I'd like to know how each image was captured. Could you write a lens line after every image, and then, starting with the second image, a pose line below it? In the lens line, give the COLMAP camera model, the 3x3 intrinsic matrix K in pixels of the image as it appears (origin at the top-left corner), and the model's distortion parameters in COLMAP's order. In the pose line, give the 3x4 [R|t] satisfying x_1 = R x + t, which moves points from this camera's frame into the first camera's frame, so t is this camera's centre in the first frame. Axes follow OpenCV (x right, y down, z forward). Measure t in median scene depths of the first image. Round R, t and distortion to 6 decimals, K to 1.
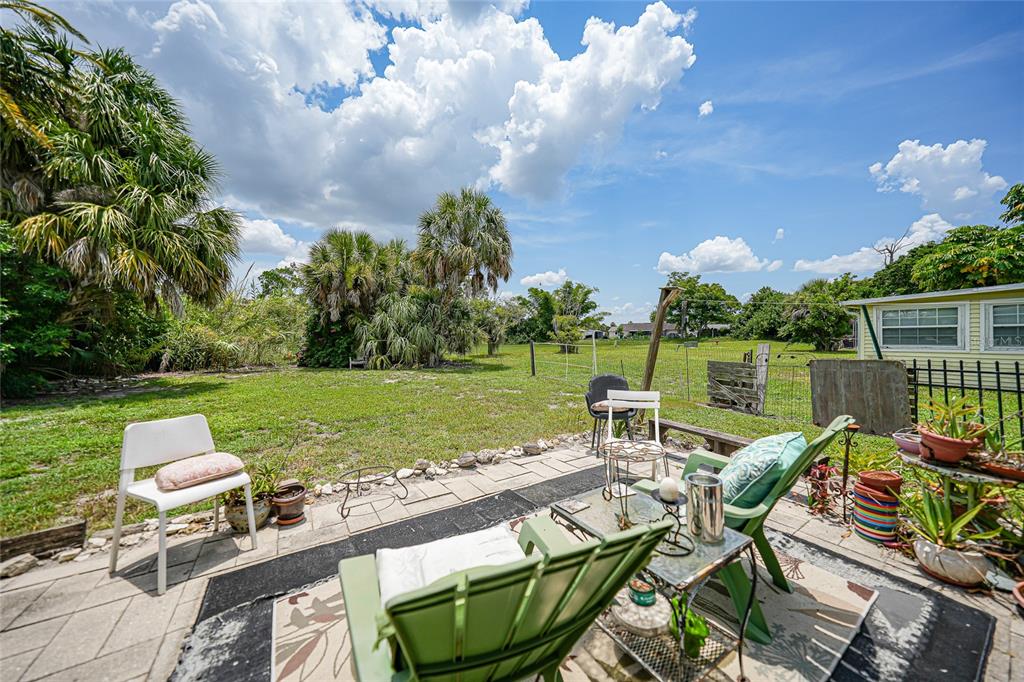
lens RADIAL K [[354.1, 0, 513.0], [0, 354.1, 342.9], [0, 0, 1]] dist [-0.025769, 0.006221]
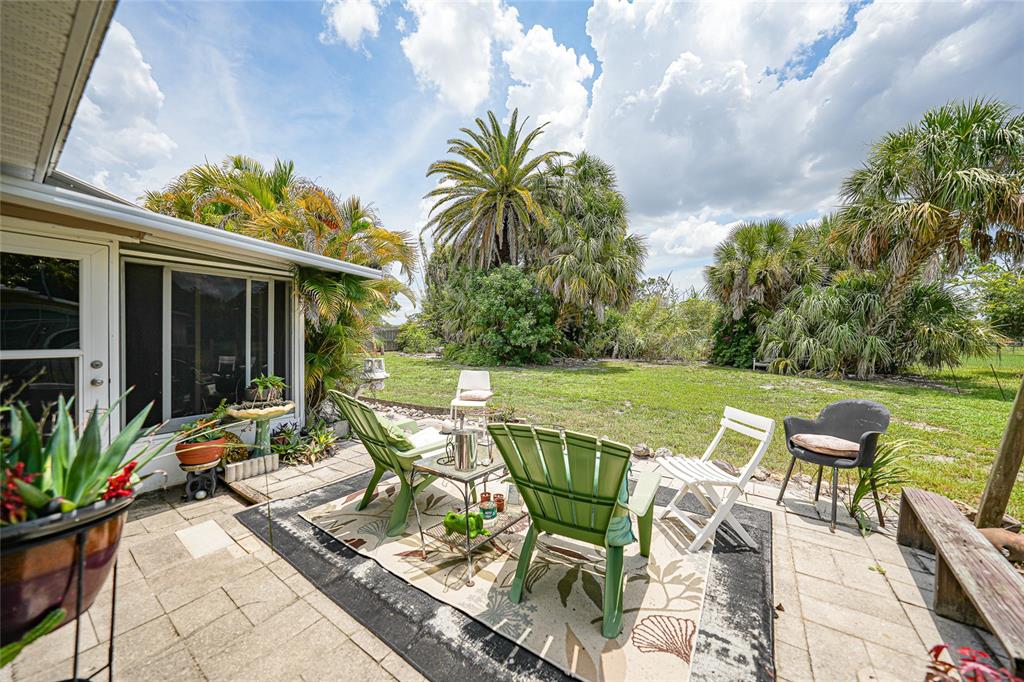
lens RADIAL K [[354.1, 0, 513.0], [0, 354.1, 342.9], [0, 0, 1]] dist [-0.025769, 0.006221]
pose [[0.400982, 0.036664, -0.915352, 0.142488], [-0.032998, 0.999128, 0.025565, -0.002548], [0.915491, 0.019954, 0.401842, 0.044310]]
